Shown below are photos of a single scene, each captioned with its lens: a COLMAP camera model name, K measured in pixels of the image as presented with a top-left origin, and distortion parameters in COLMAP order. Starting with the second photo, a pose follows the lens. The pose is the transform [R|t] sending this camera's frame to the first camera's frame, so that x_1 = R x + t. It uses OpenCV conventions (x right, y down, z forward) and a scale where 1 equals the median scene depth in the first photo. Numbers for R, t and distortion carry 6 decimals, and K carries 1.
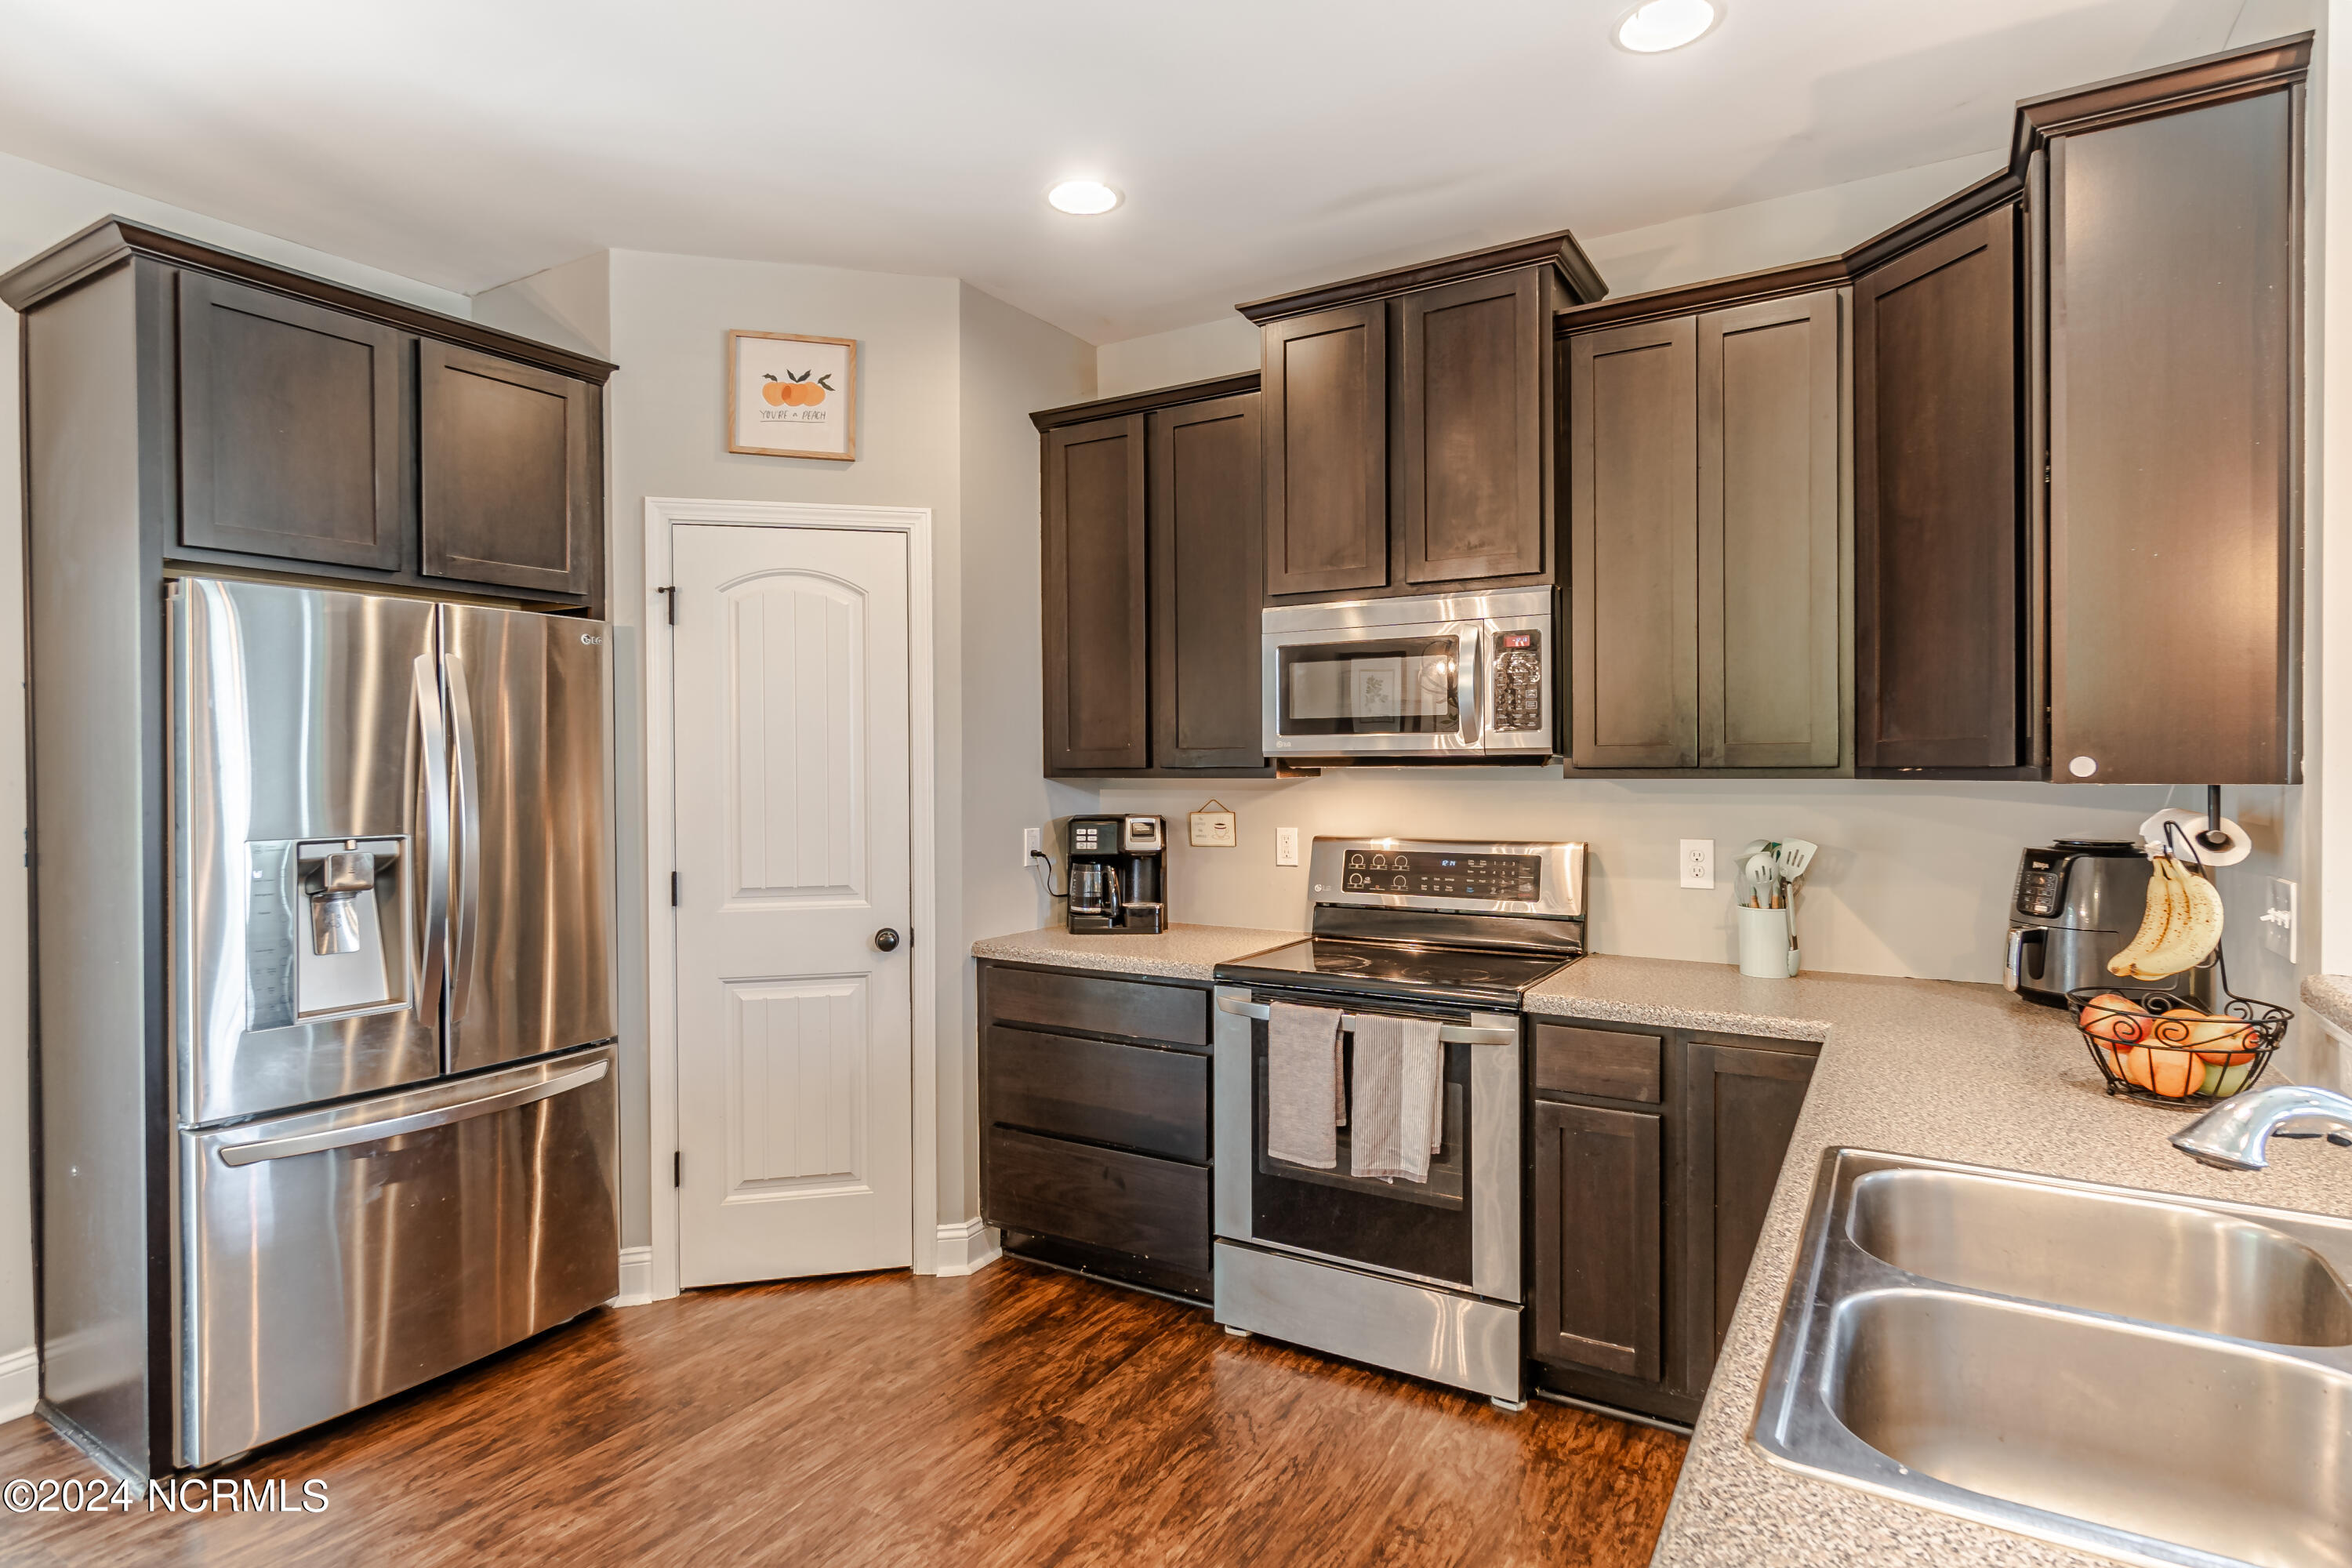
lens RADIAL K [[1224.0, 0, 1173.0], [0, 1224.0, 777.0], [0, 0, 1]] dist [-0.001142, 0.000205]
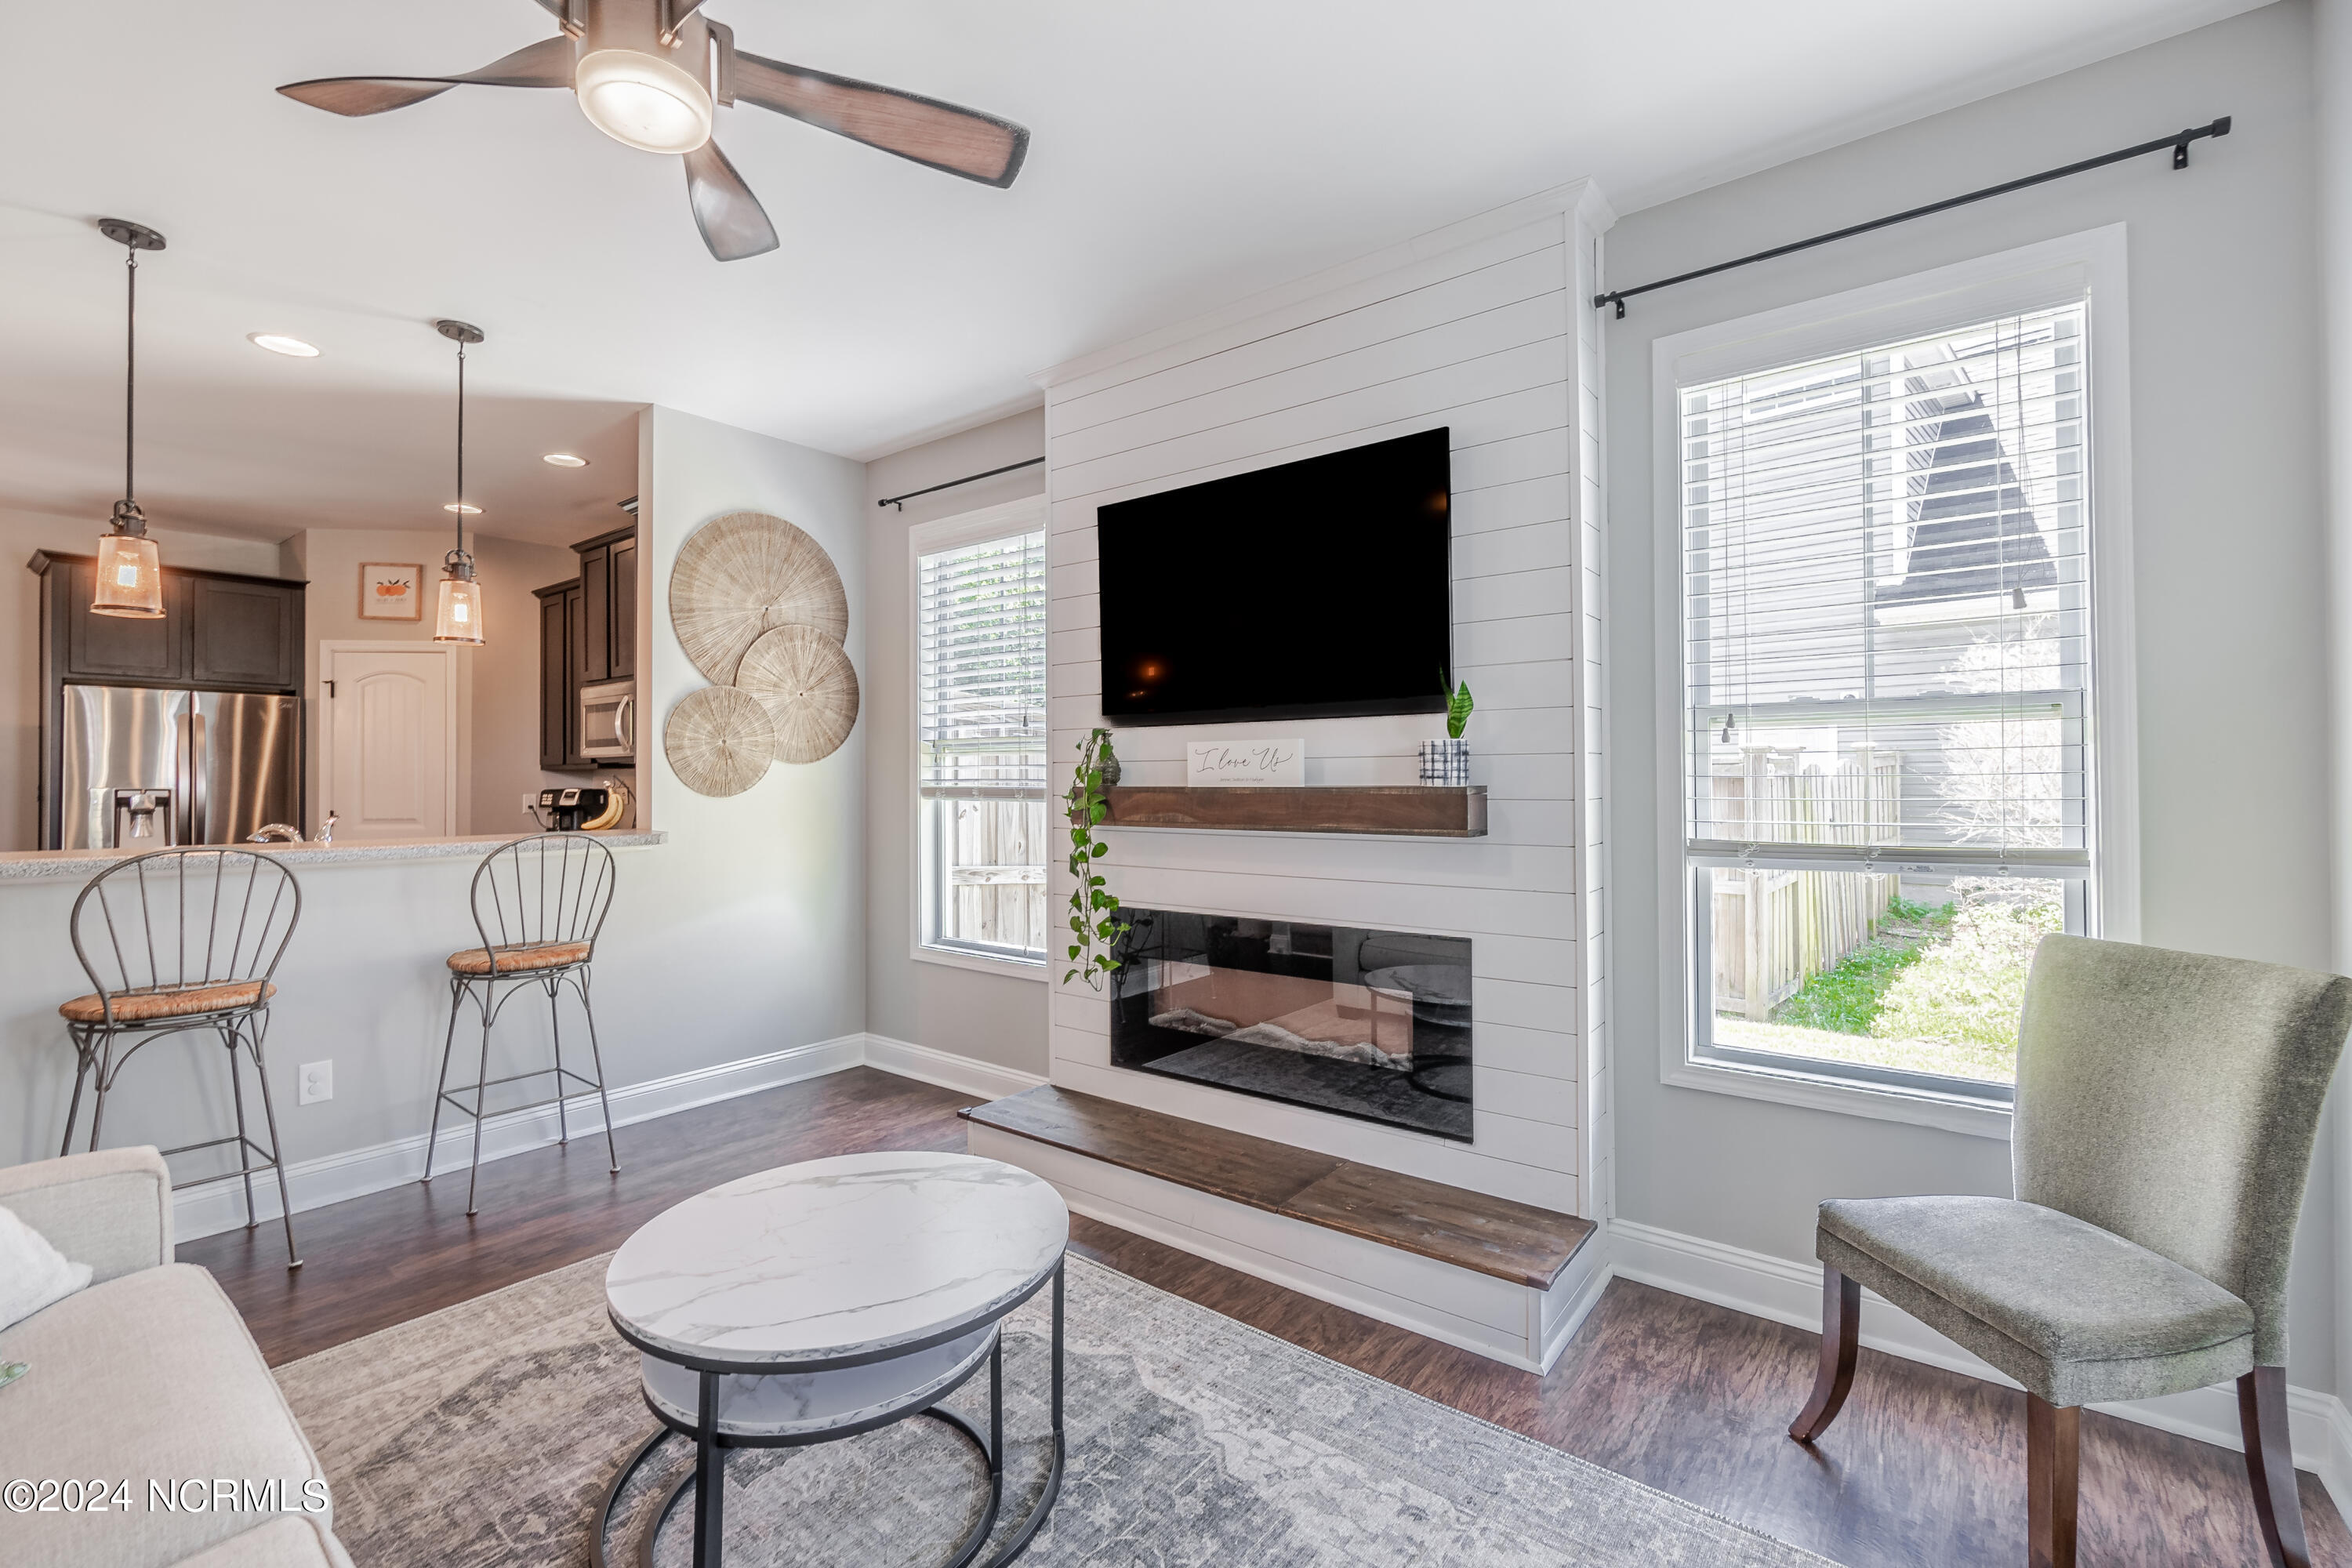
lens RADIAL K [[995.9, 0, 1172.2], [0, 995.9, 771.4], [0, 0, 1]] dist [-0.003994, -0.000043]
pose [[0.993674, 0.001139, -0.112298, 1.365354], [-0.003440, 0.999788, -0.020297, 0.041115], [0.112251, 0.020555, 0.993467, -0.634062]]
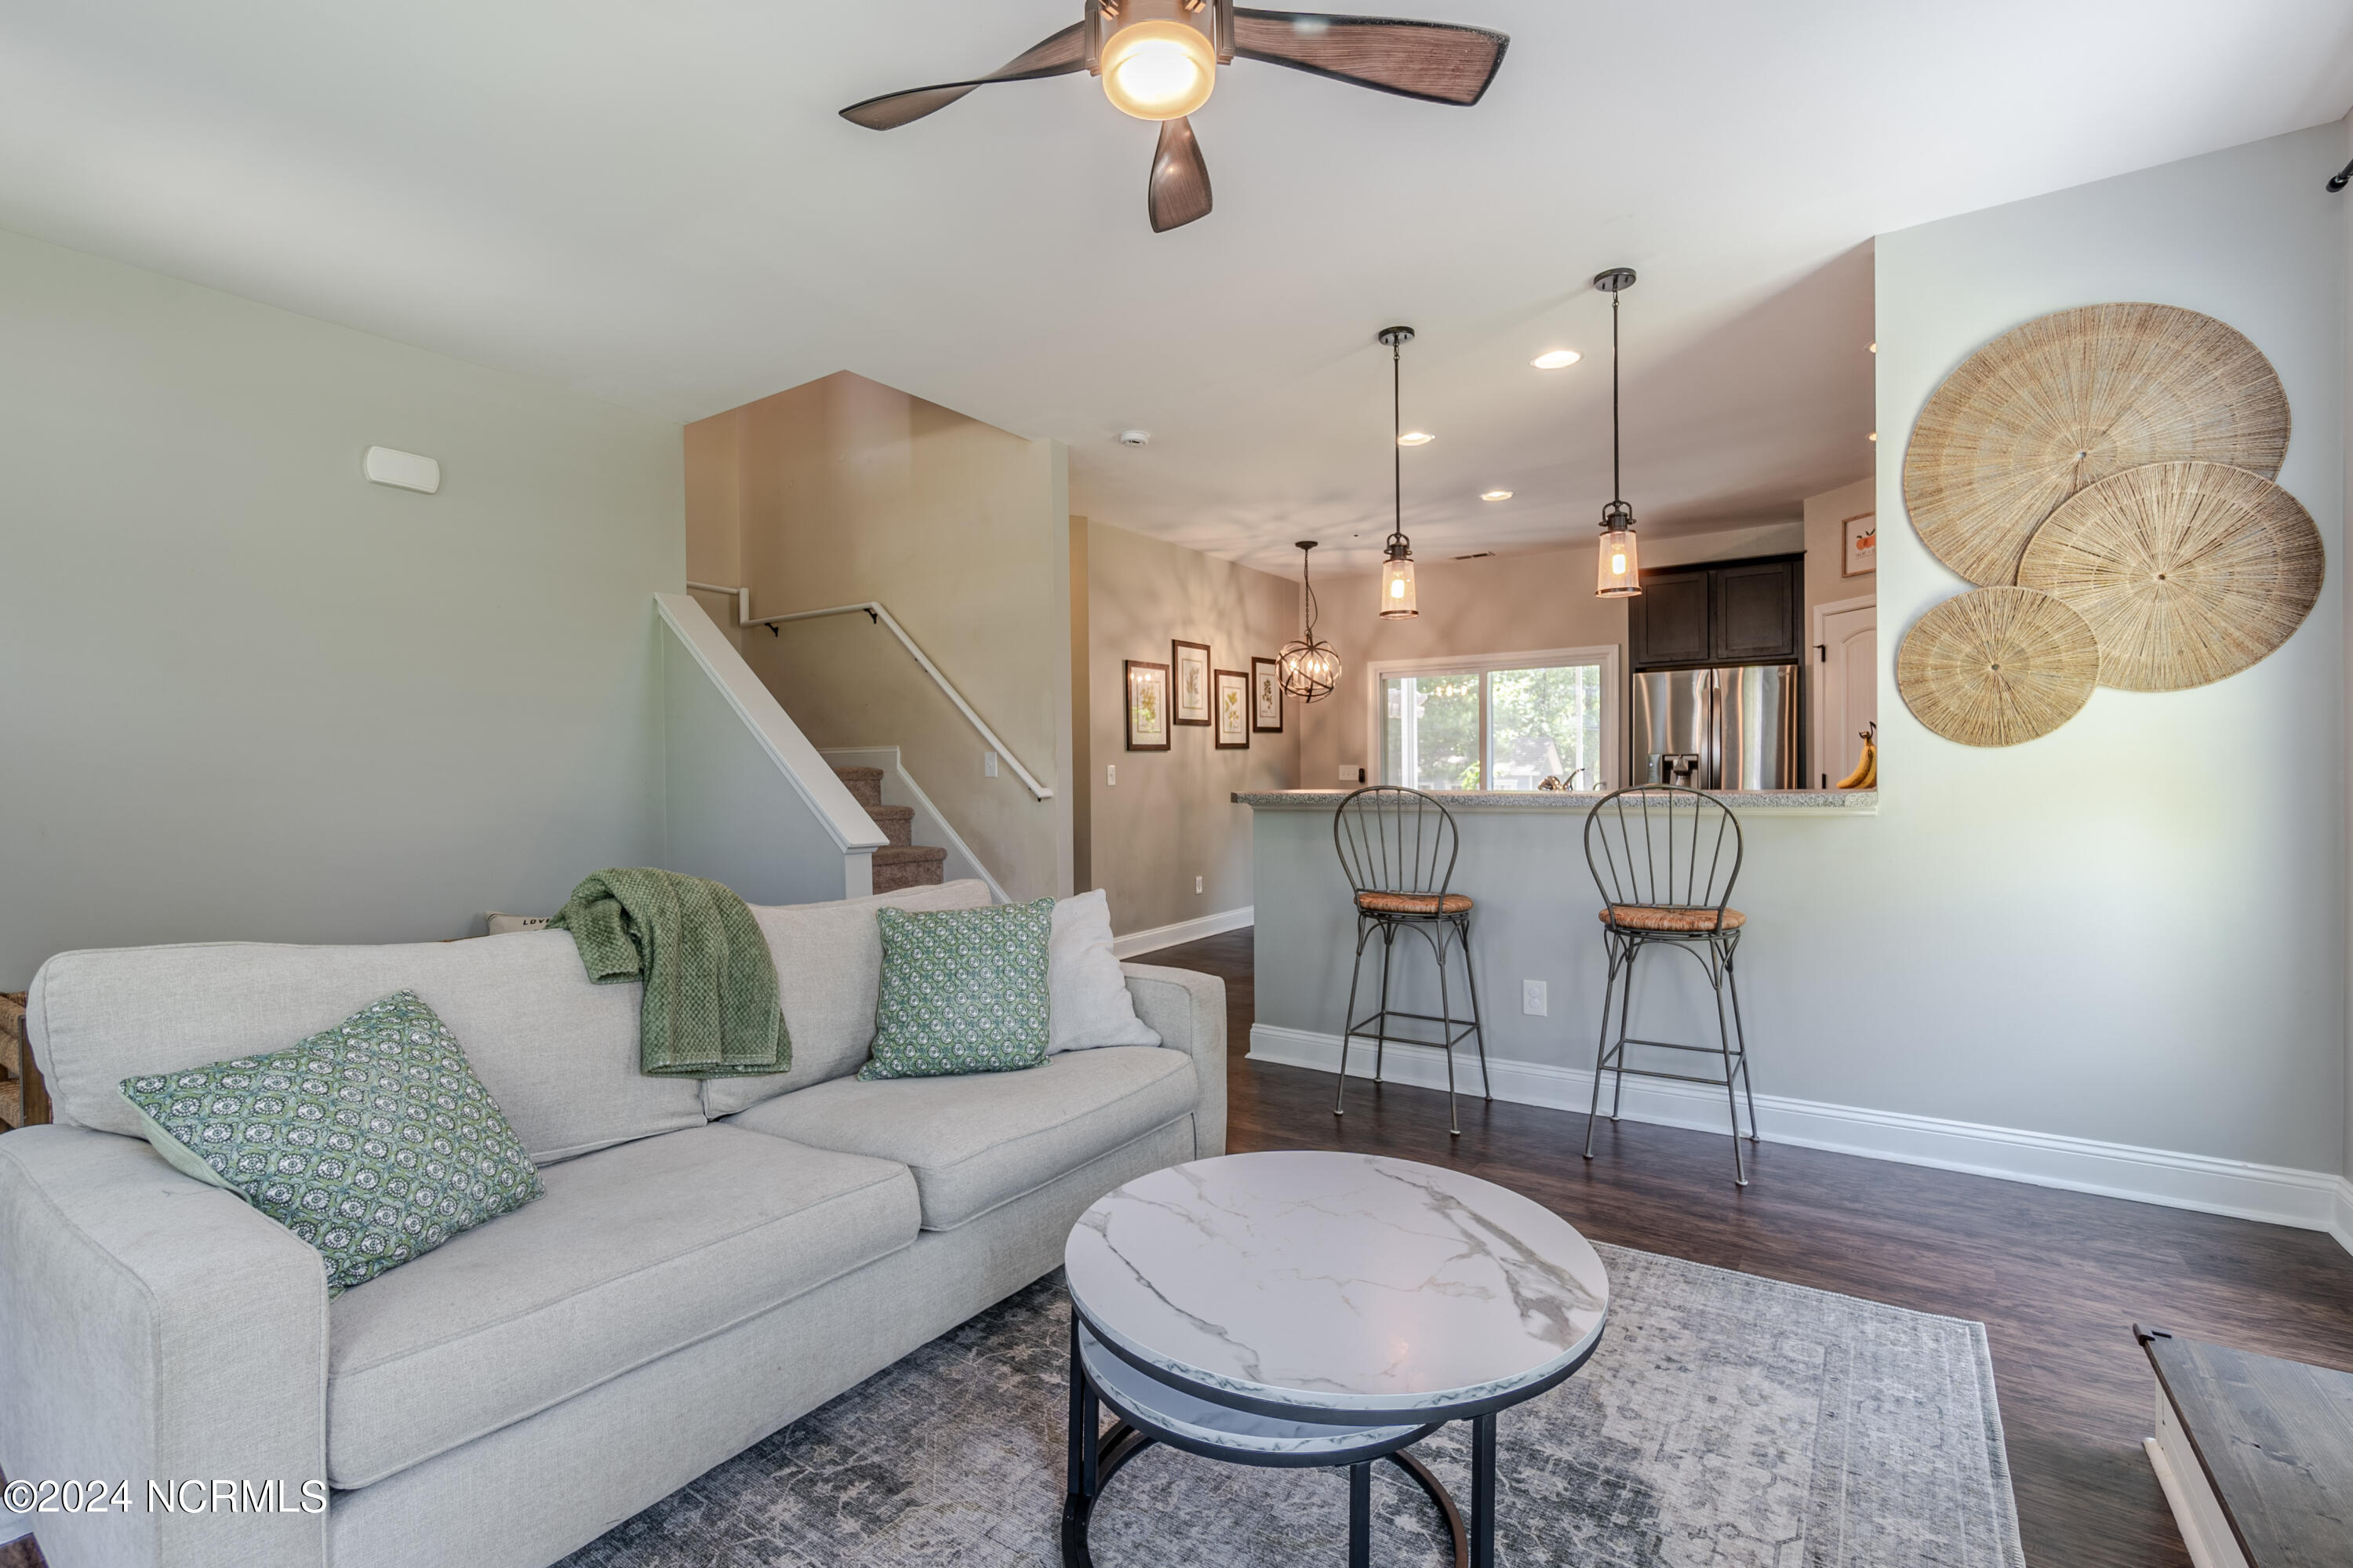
lens RADIAL K [[1058.0, 0, 1176.5], [0, 1058.0, 784.0], [0, 0, 1]] dist [0.001483, 0.000105]
pose [[-0.033584, 0.015619, -0.999314, 1.633946], [0.001242, 0.999878, 0.015586, 0.069162], [0.999435, -0.000717, -0.033599, -0.108504]]
